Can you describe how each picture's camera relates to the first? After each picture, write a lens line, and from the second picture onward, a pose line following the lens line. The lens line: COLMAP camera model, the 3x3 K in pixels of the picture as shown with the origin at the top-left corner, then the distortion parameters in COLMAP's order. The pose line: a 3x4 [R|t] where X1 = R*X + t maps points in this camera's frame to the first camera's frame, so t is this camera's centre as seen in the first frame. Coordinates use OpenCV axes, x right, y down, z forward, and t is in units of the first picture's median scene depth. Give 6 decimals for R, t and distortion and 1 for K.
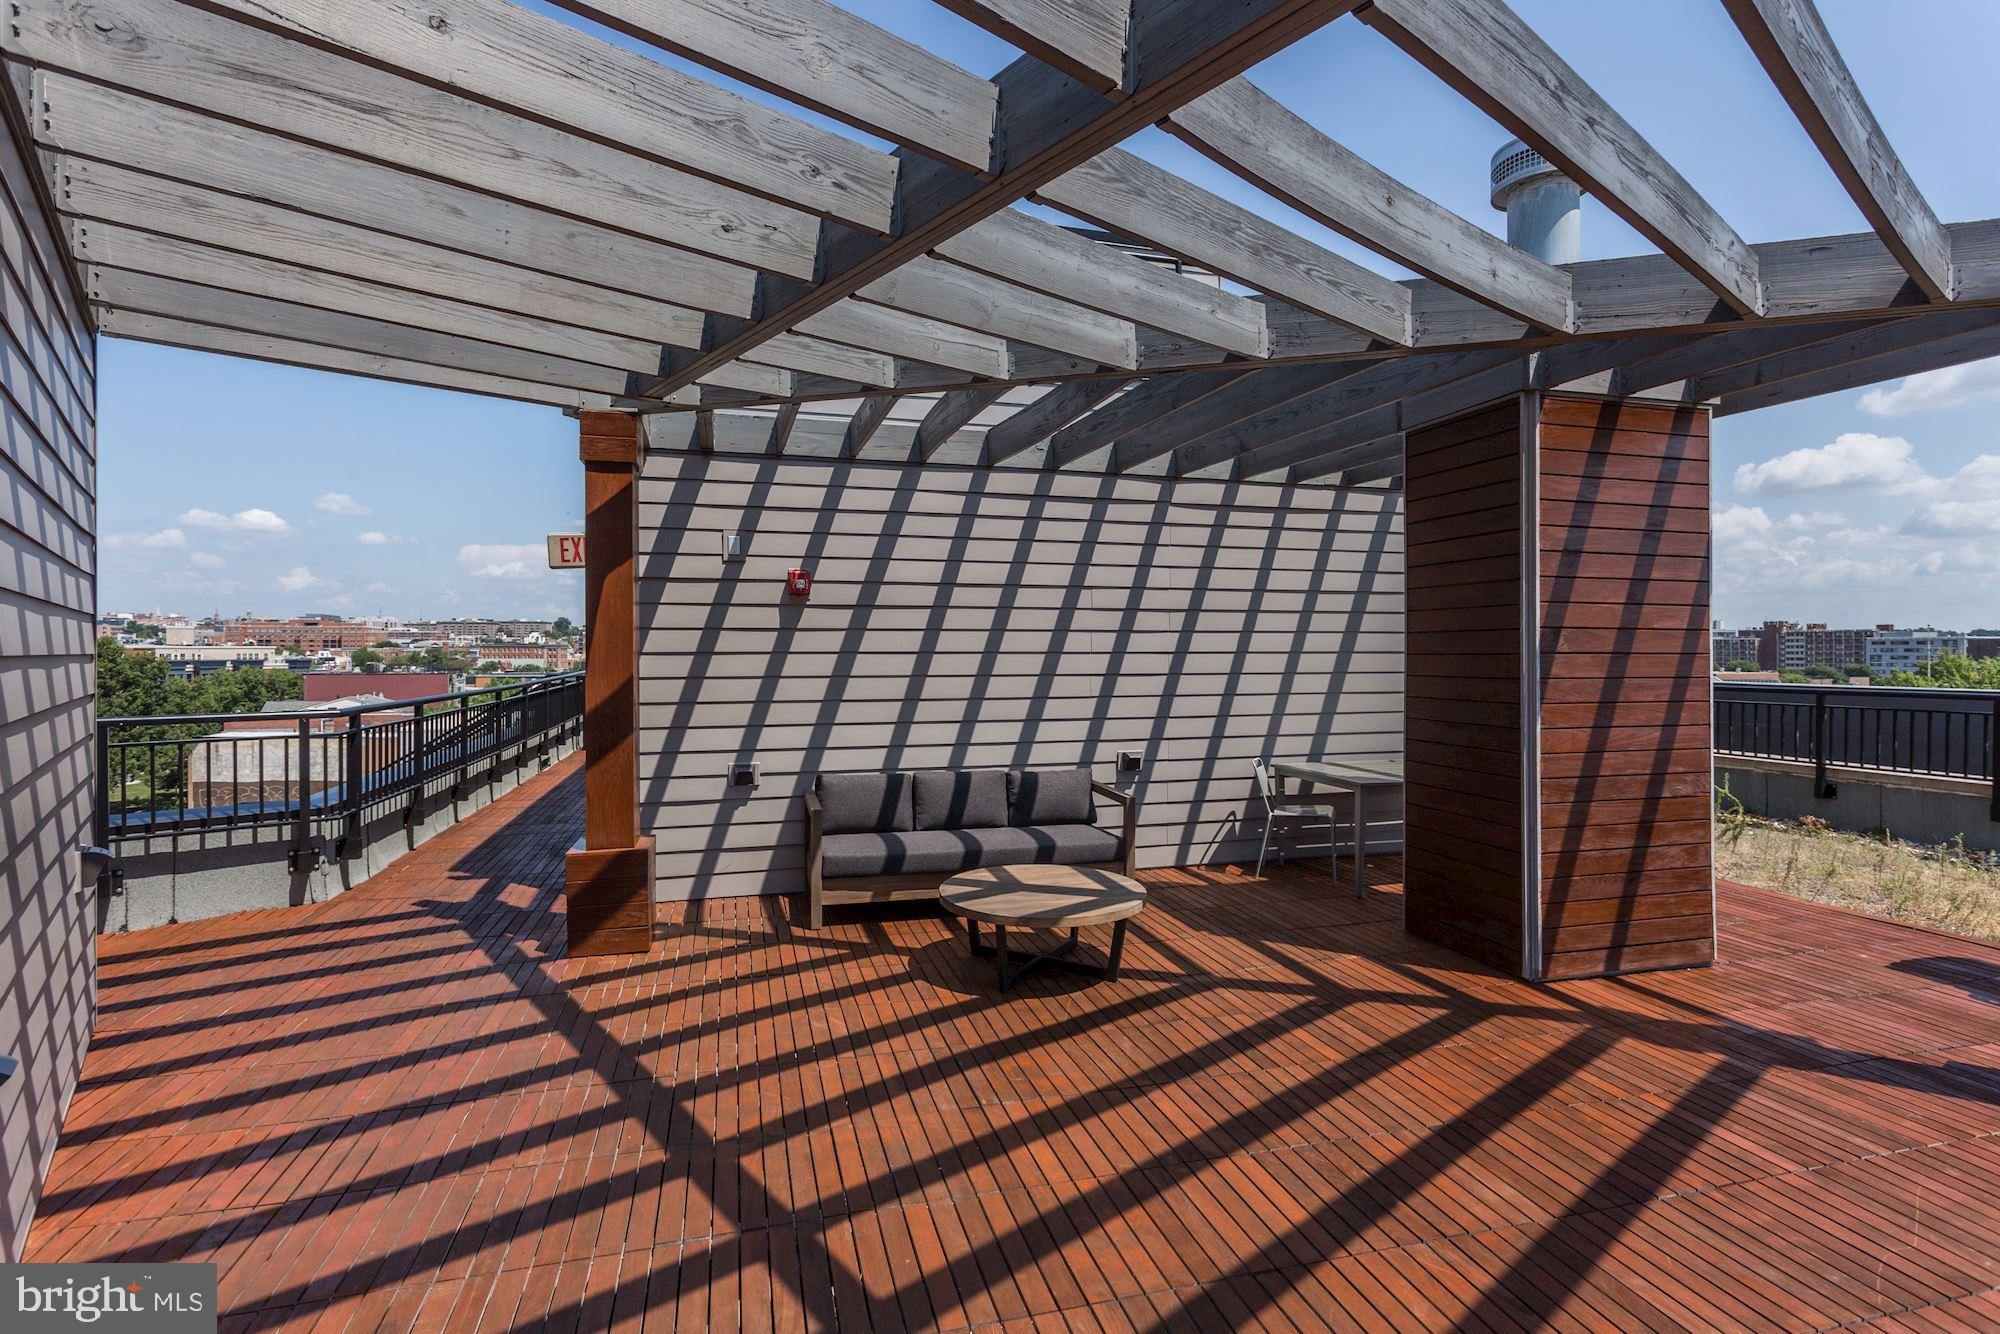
lens RADIAL K [[948.0, 0, 999.2], [0, 948.0, 645.9], [0, 0, 1]] dist [-0.000627, -0.000047]
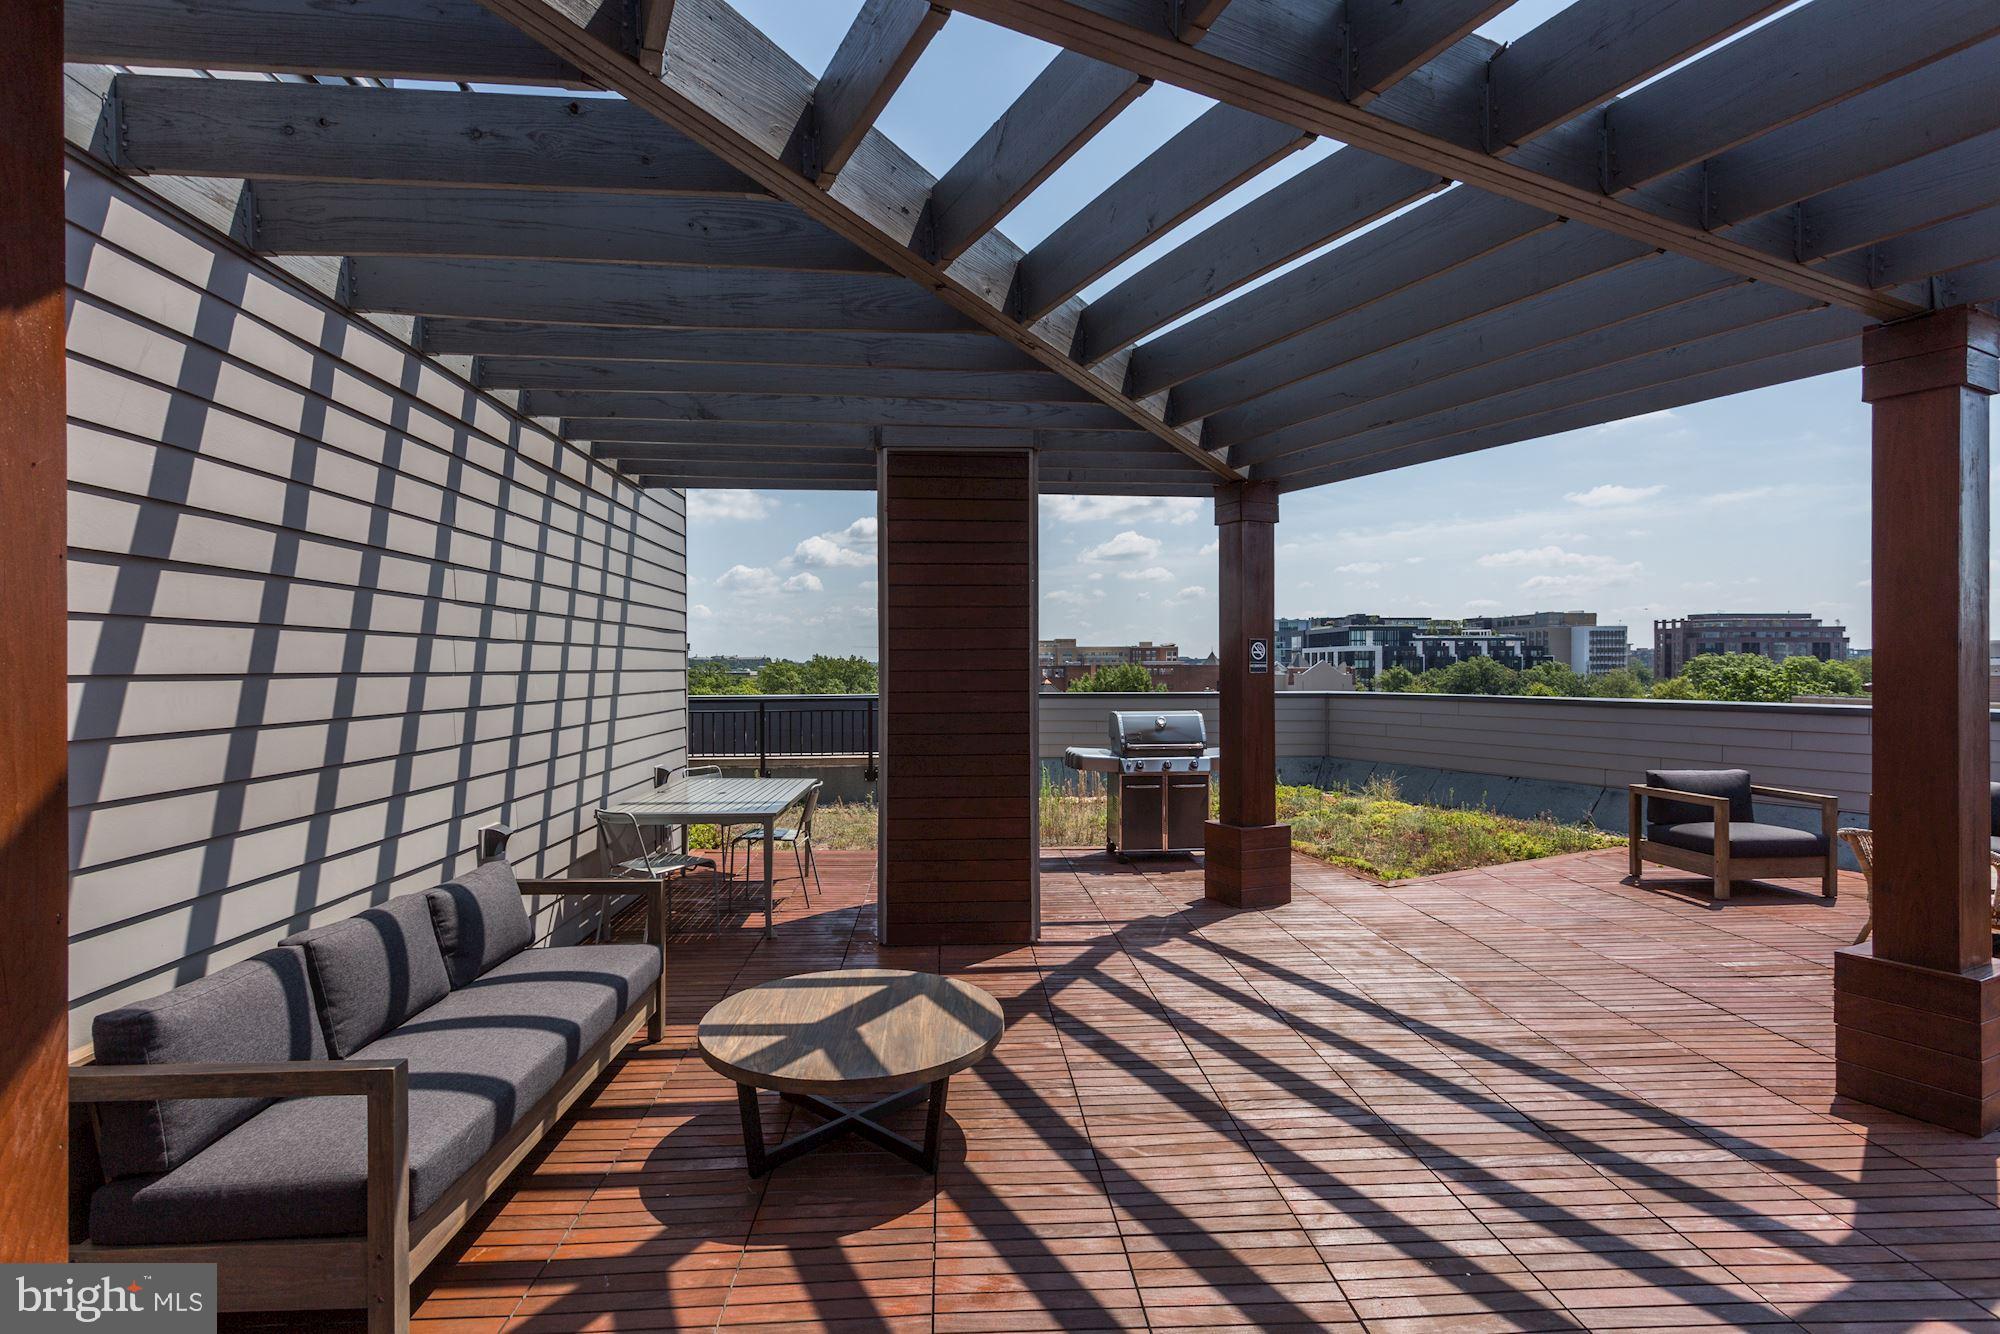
lens RADIAL K [[961.2, 0, 1000.0], [0, 961.2, 667.0], [0, 0, 1]] dist [0.002902, 0.000969]
pose [[0.214323, -0.001326, 0.976762, -0.472339], [0.000772, 0.999999, 0.001188, 0.002759], [-0.976763, 0.000499, 0.214324, 0.579300]]
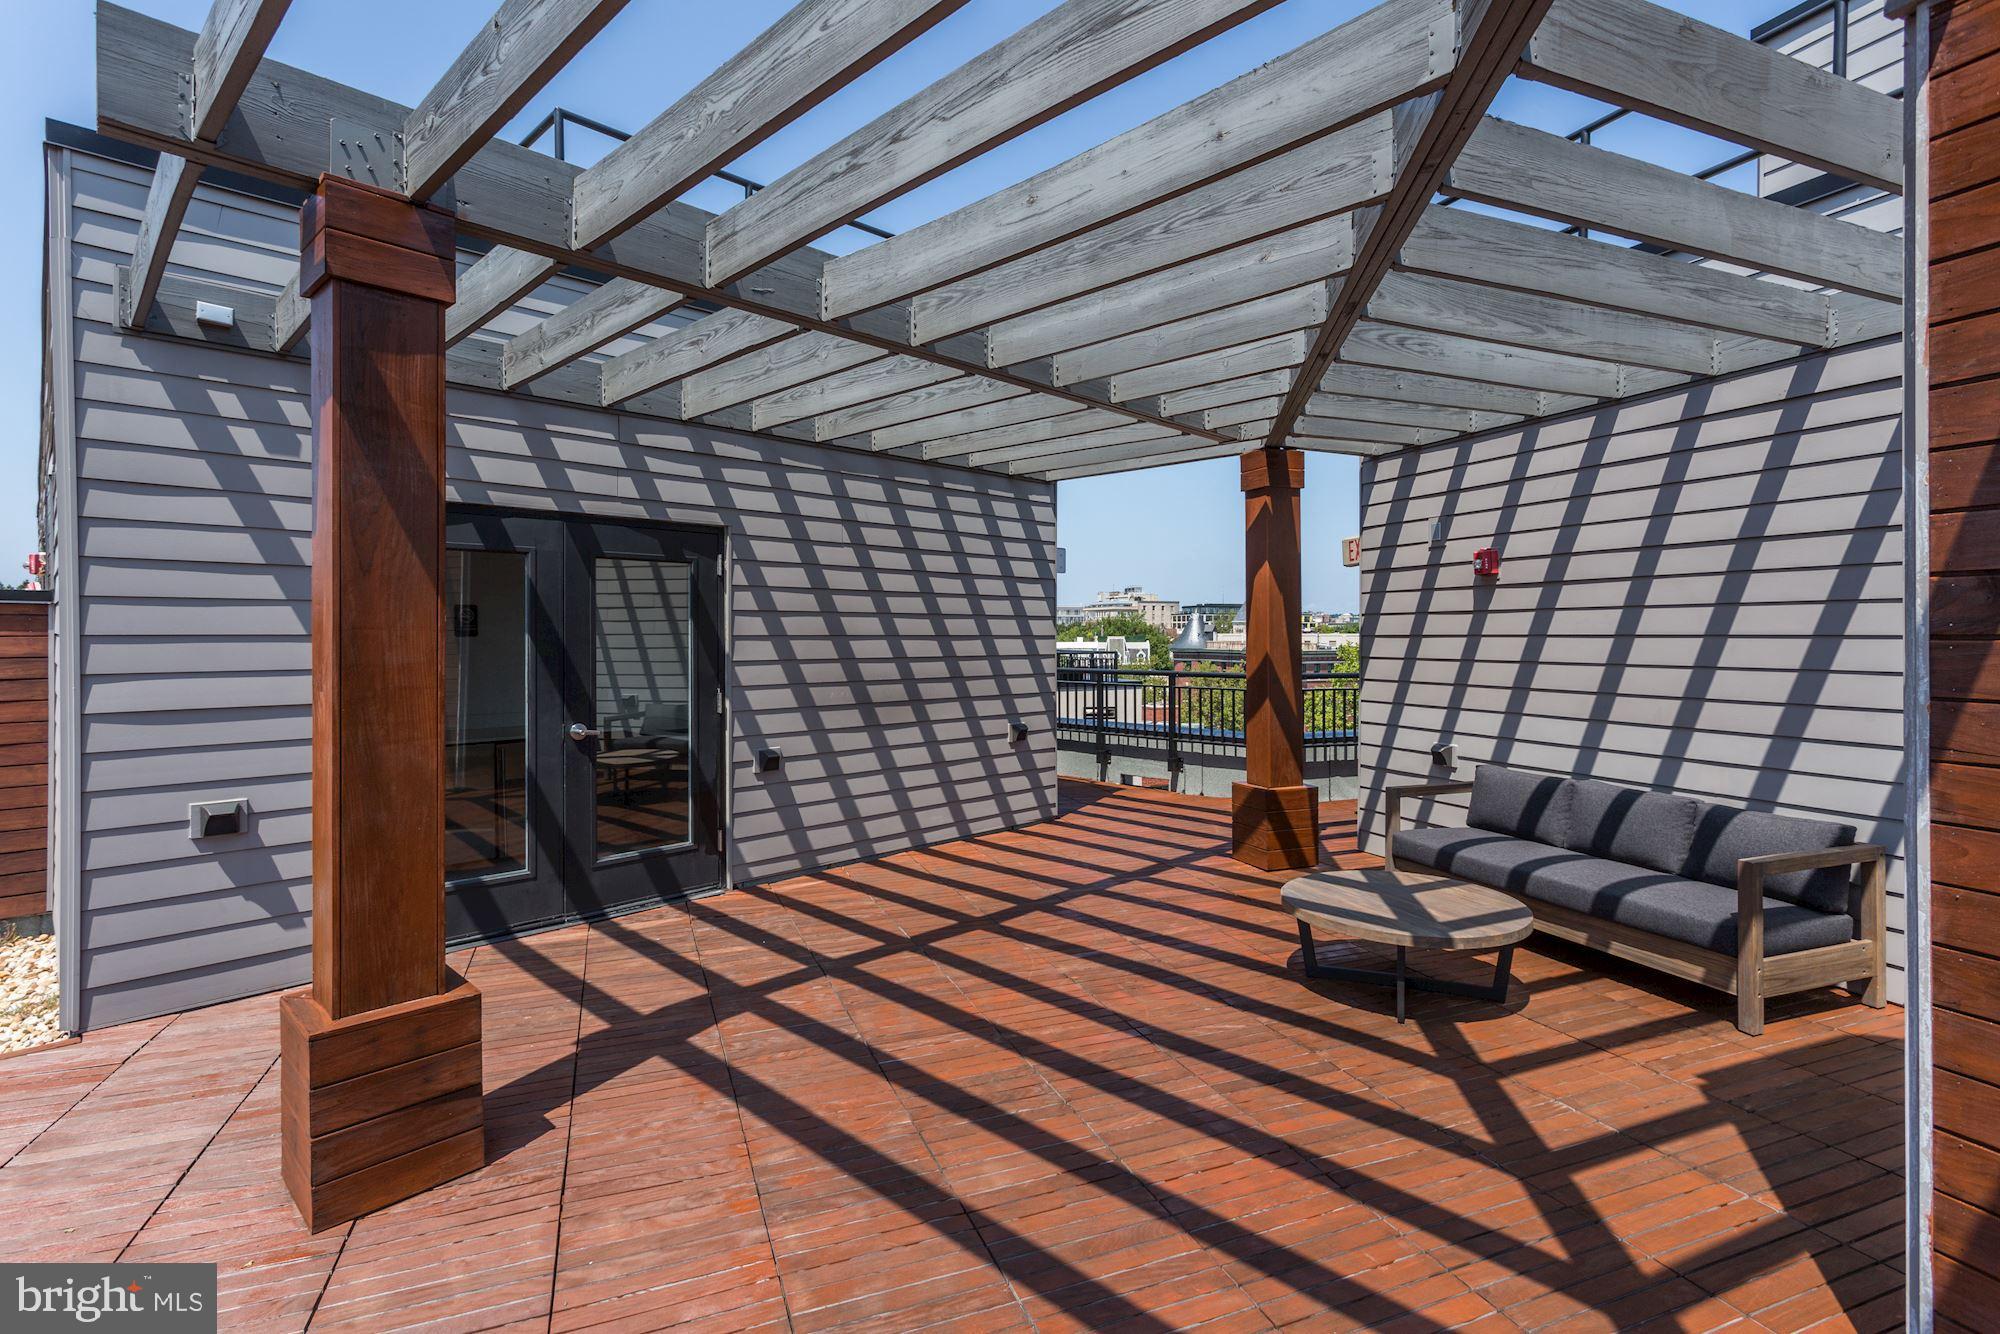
lens RADIAL K [[942.7, 0, 996.8], [0, 942.7, 625.2], [0, 0, 1]] dist [0.001806, 0.000460]
pose [[0.108966, -0.010824, -0.993987, 0.683018], [0.000864, 0.999941, -0.010794, 0.006455], [0.994045, 0.000317, 0.108969, 0.406778]]
